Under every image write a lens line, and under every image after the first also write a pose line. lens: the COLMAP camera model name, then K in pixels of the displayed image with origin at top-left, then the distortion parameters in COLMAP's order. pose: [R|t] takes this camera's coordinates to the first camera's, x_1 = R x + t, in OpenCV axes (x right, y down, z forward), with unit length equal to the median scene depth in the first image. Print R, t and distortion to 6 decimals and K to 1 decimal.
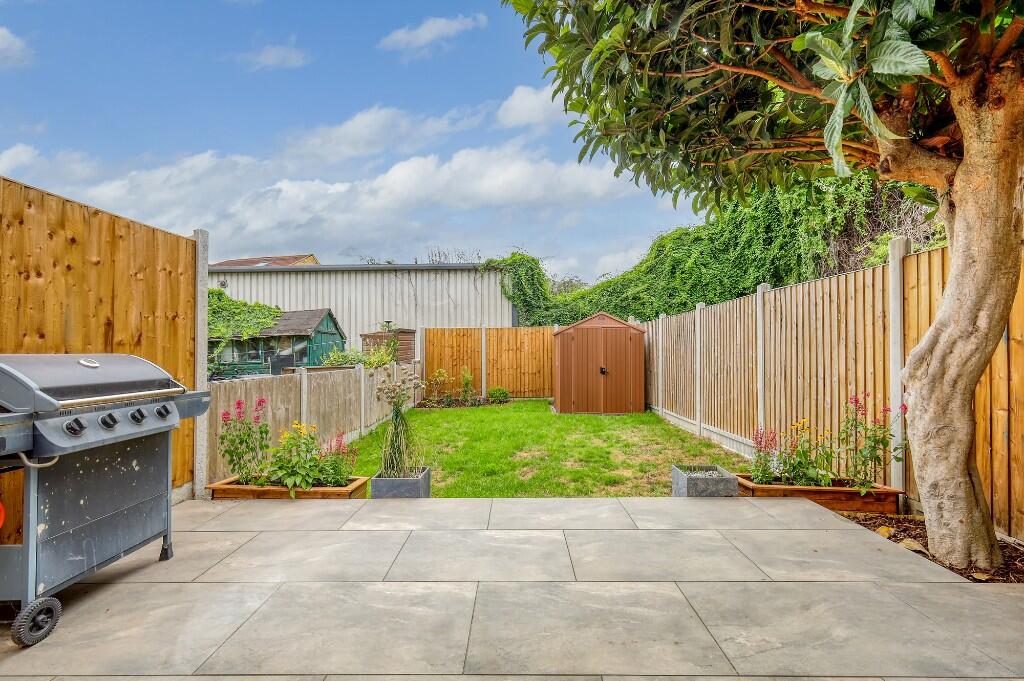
lens RADIAL K [[445.5, 0, 513.2], [0, 445.5, 342.9], [0, 0, 1]] dist [0.002210, 0.000354]
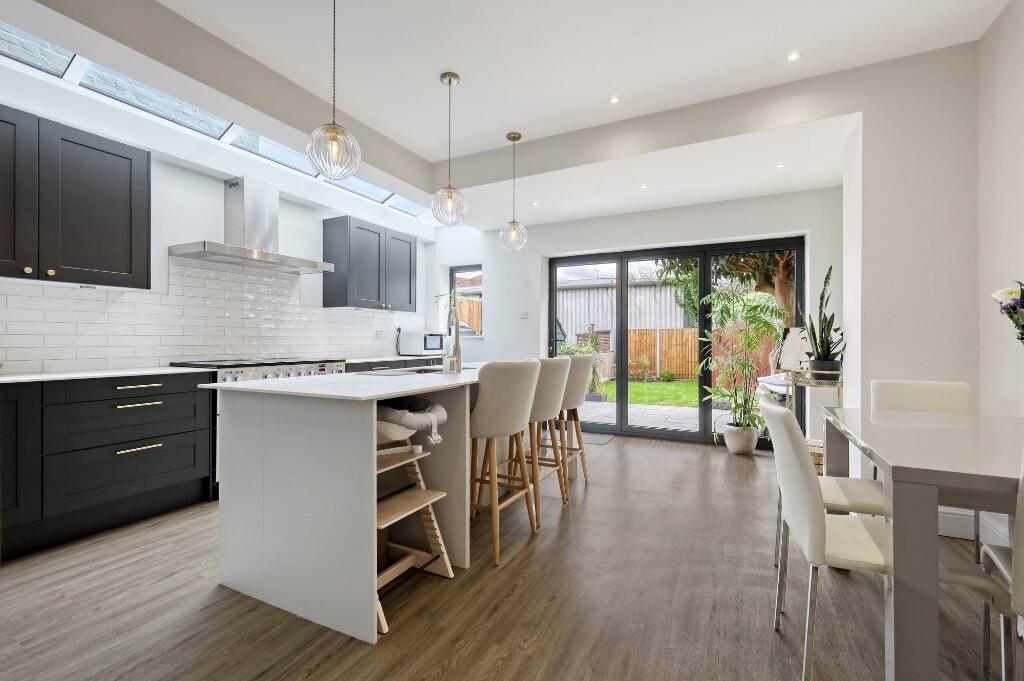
lens RADIAL K [[431.4, 0, 511.3], [0, 431.4, 336.7], [0, 0, 1]] dist [0.000534, 0.000215]
pose [[0.896441, 0.003239, -0.443152, 0.108313], [0.000101, 0.999972, 0.007512, -0.016791], [0.443163, -0.006779, 0.896415, -0.391595]]
